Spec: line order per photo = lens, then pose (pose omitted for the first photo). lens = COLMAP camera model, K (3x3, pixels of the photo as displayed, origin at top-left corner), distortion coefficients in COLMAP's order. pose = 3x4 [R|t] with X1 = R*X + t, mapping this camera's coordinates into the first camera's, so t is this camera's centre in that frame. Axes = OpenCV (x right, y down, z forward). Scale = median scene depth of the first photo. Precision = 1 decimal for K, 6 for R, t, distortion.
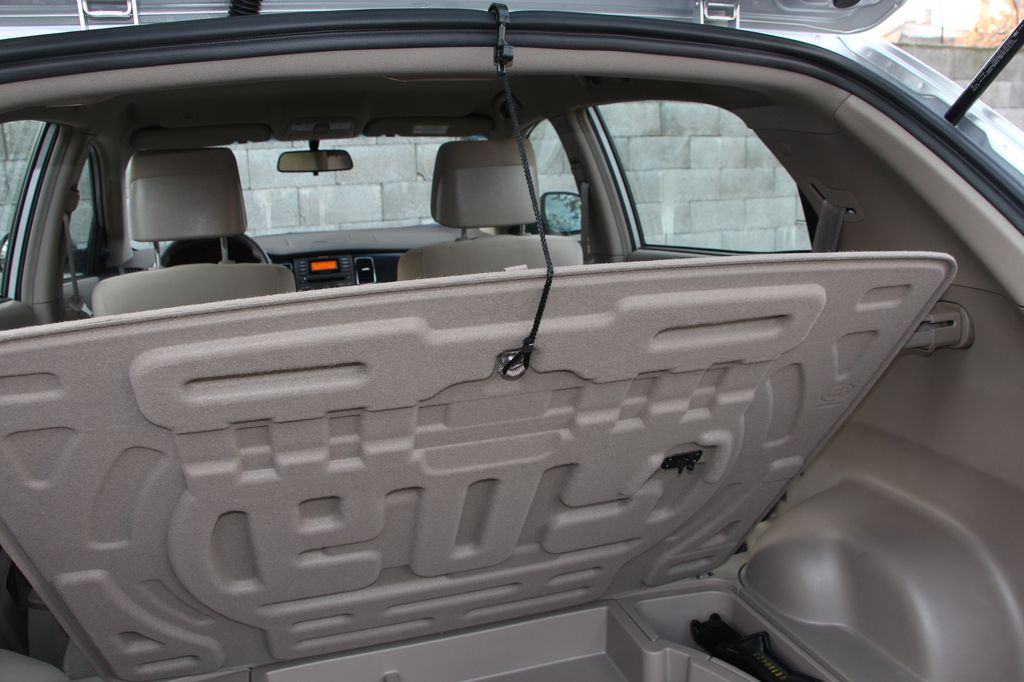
lens RADIAL K [[855.6, 0, 500.9], [0, 855.6, 340.8], [0, 0, 1]] dist [-0.150859, 0.111421]
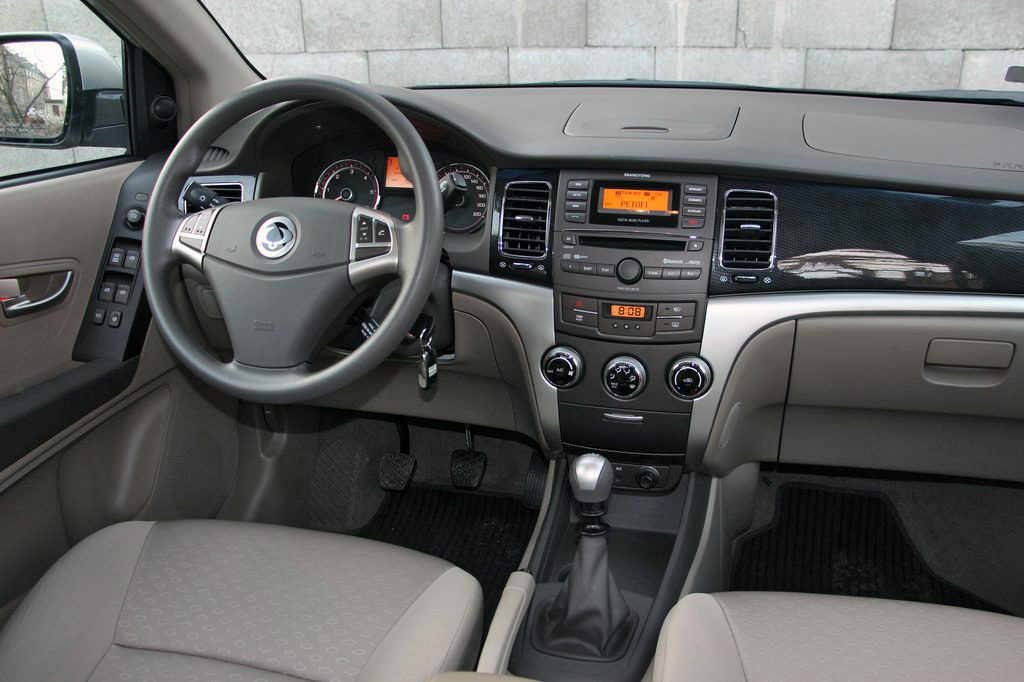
lens RADIAL K [[941.9, 0, 510.3], [0, 941.9, 338.9], [0, 0, 1]] dist [-0.075450, 0.000000]
pose [[0.855626, 0.215235, -0.470720, -0.068671], [-0.121036, 0.967426, 0.222345, -0.149857], [0.503244, -0.133270, 0.853806, 0.817084]]
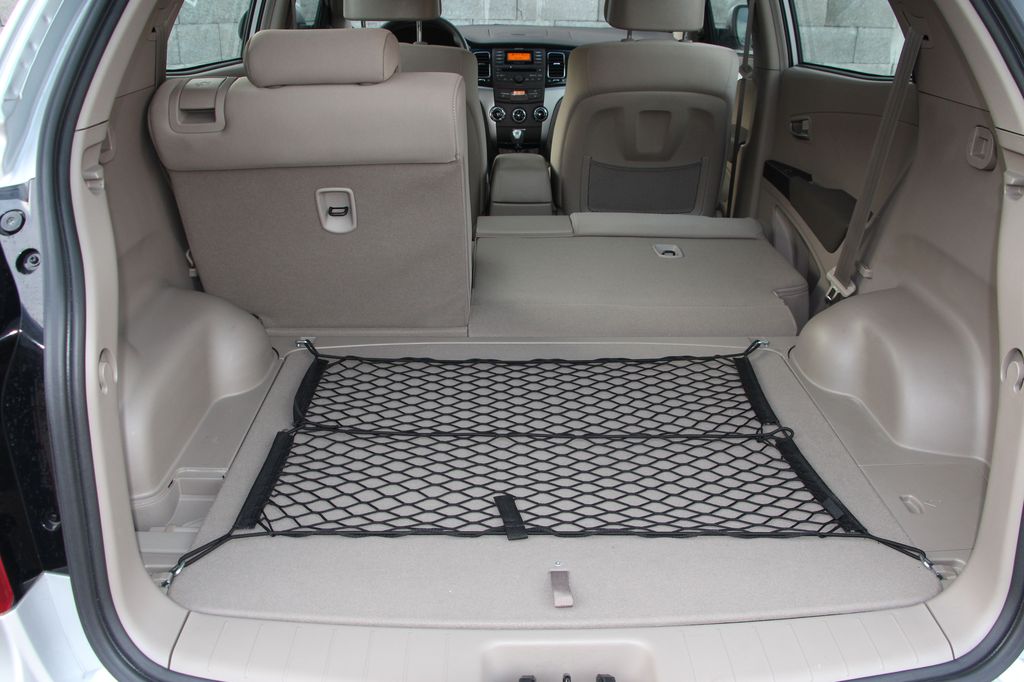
lens RADIAL K [[855.6, 0, 510.4], [0, 855.6, 345.1], [0, 0, 1]] dist [-0.150859, 0.111421]
pose [[0.958778, 0.161869, -0.233547, 0.124837], [-0.106247, 0.966489, 0.233688, 0.024527], [0.263547, -0.199241, 0.943846, -0.135465]]
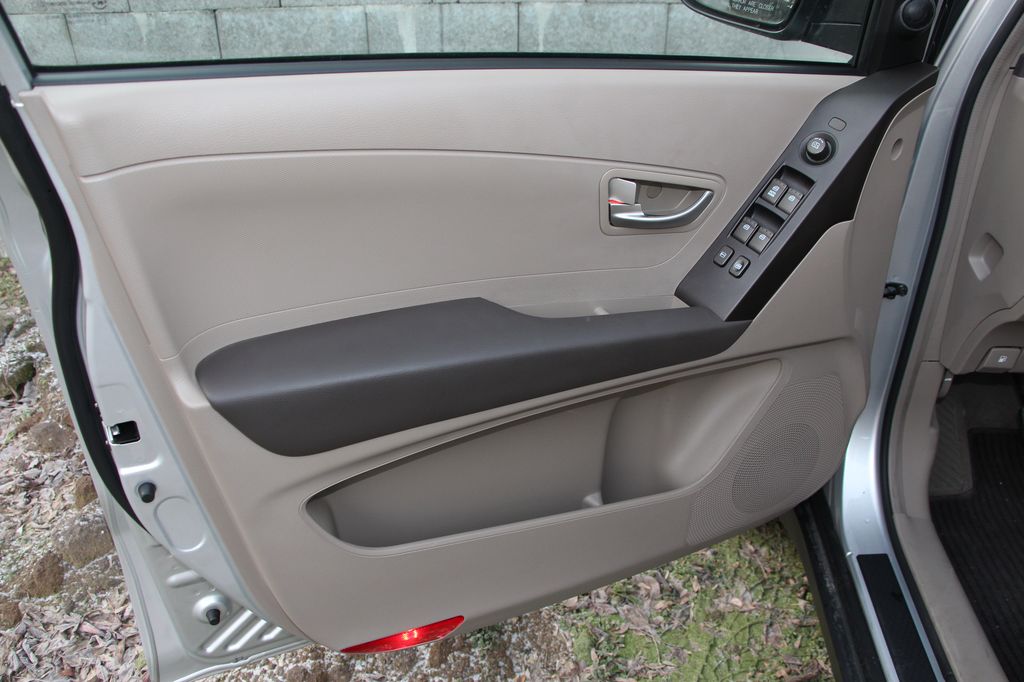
lens RADIAL K [[855.6, 0, 508.4], [0, 855.6, 346.6], [0, 0, 1]] dist [-0.150859, 0.111421]
pose [[0.144455, 0.538164, -0.830369, -0.209202], [-0.232434, 0.834145, 0.500176, -0.150222], [0.961825, 0.120753, 0.245584, 0.985417]]
